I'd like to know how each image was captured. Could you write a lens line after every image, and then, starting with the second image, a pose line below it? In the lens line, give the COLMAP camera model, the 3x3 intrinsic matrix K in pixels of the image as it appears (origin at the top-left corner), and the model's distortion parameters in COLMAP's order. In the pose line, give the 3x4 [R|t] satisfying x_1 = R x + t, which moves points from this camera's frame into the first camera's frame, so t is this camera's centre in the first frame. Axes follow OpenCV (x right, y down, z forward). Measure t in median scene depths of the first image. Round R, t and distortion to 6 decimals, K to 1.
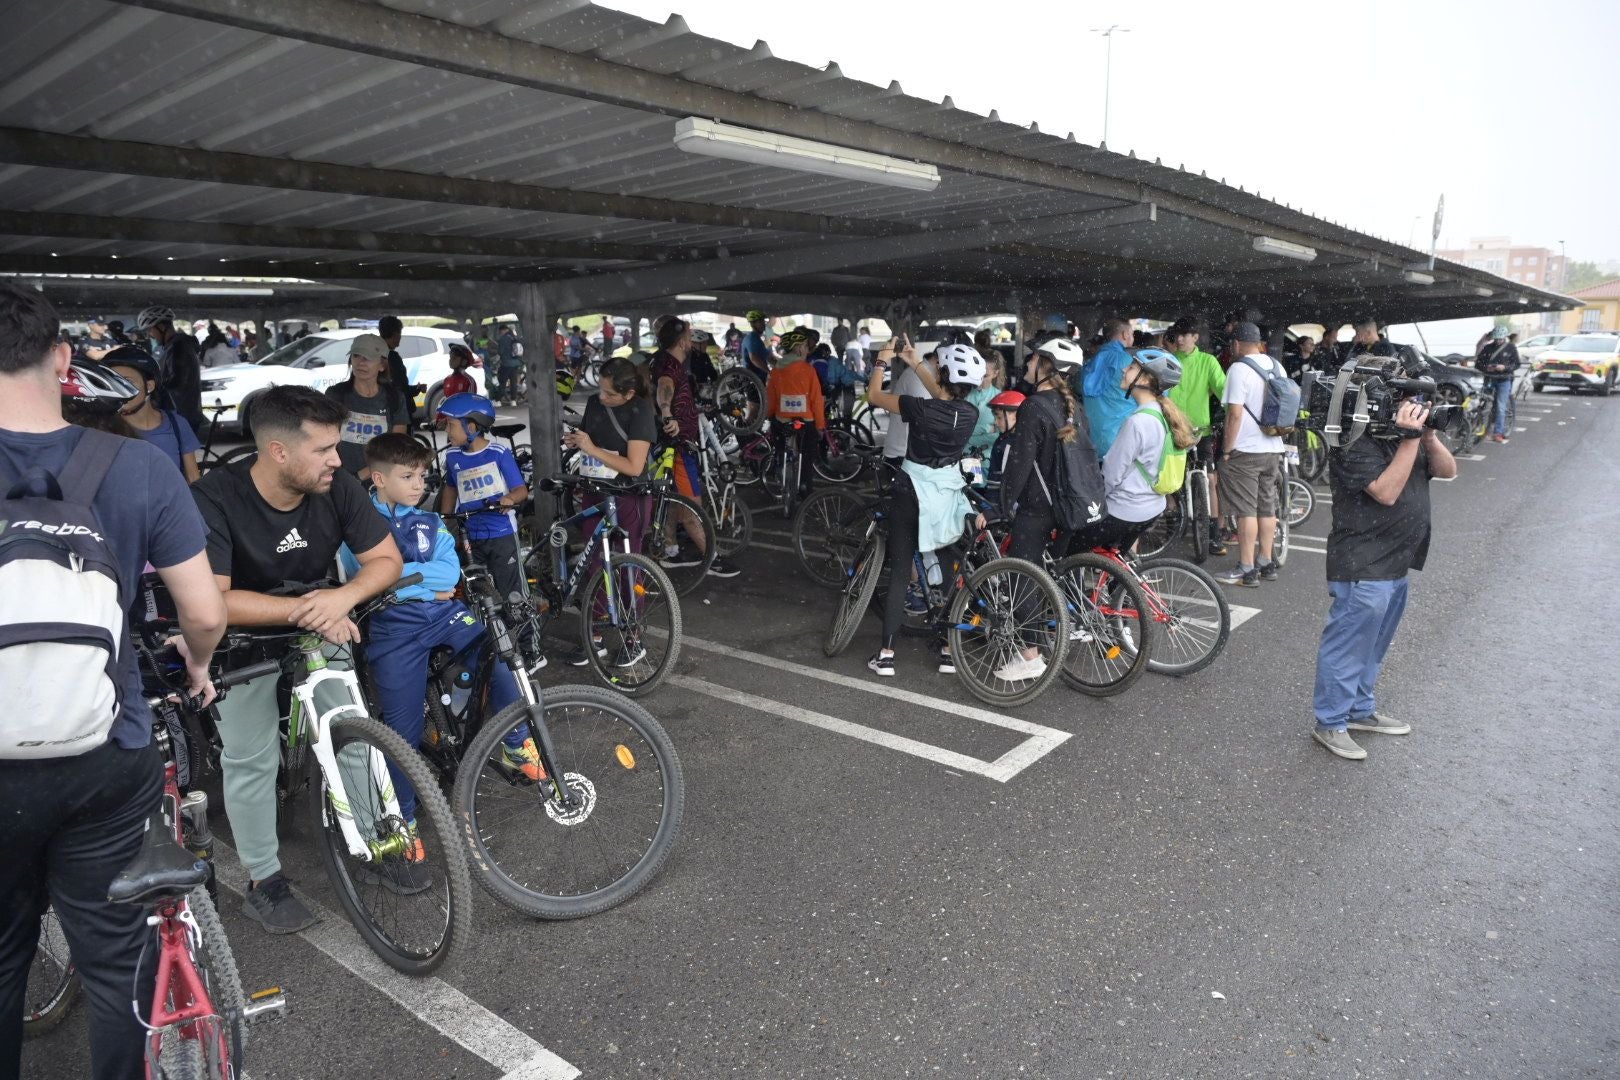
lens RADIAL K [[1086.9, 0, 804.6], [0, 1086.9, 529.1], [0, 0, 1]] dist [-0.000152, -0.007499]
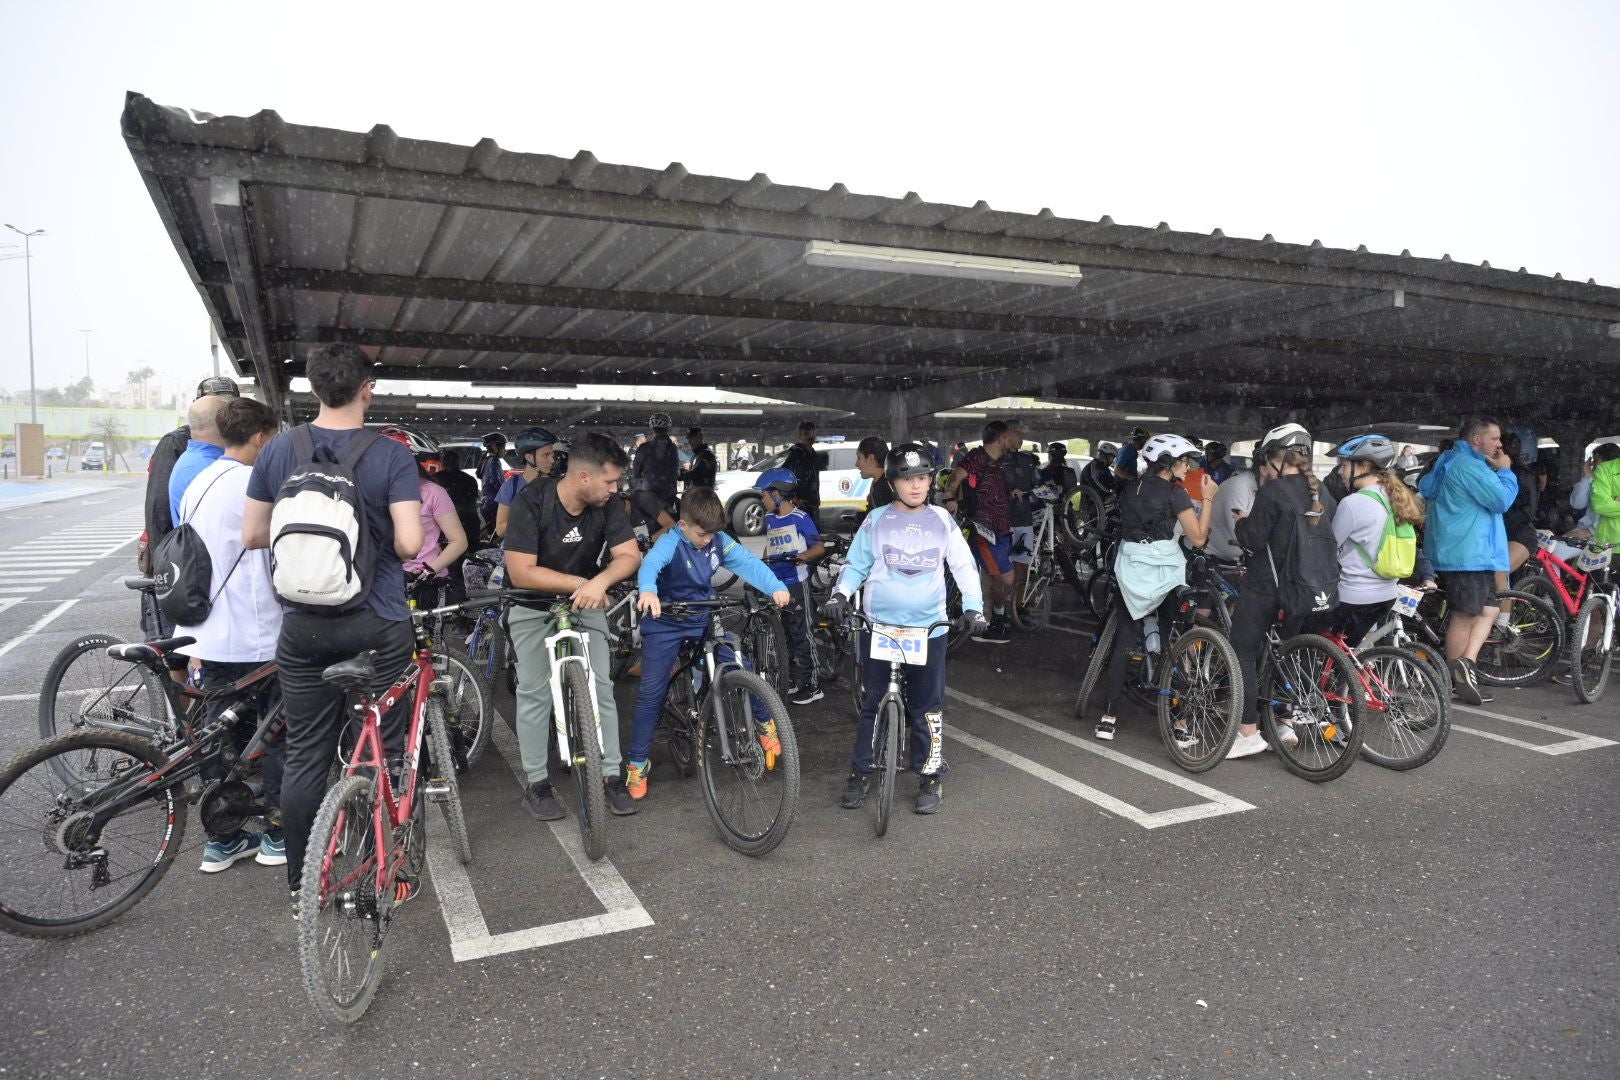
lens RADIAL K [[1086.9, 0, 816.2], [0, 1086.9, 549.7], [0, 0, 1]] dist [-0.000152, -0.007499]
pose [[0.895136, 0.046882, -0.443320, 0.345756], [-0.090681, 0.992812, -0.078108, 0.074302], [0.436472, 0.110118, 0.892954, -0.114233]]
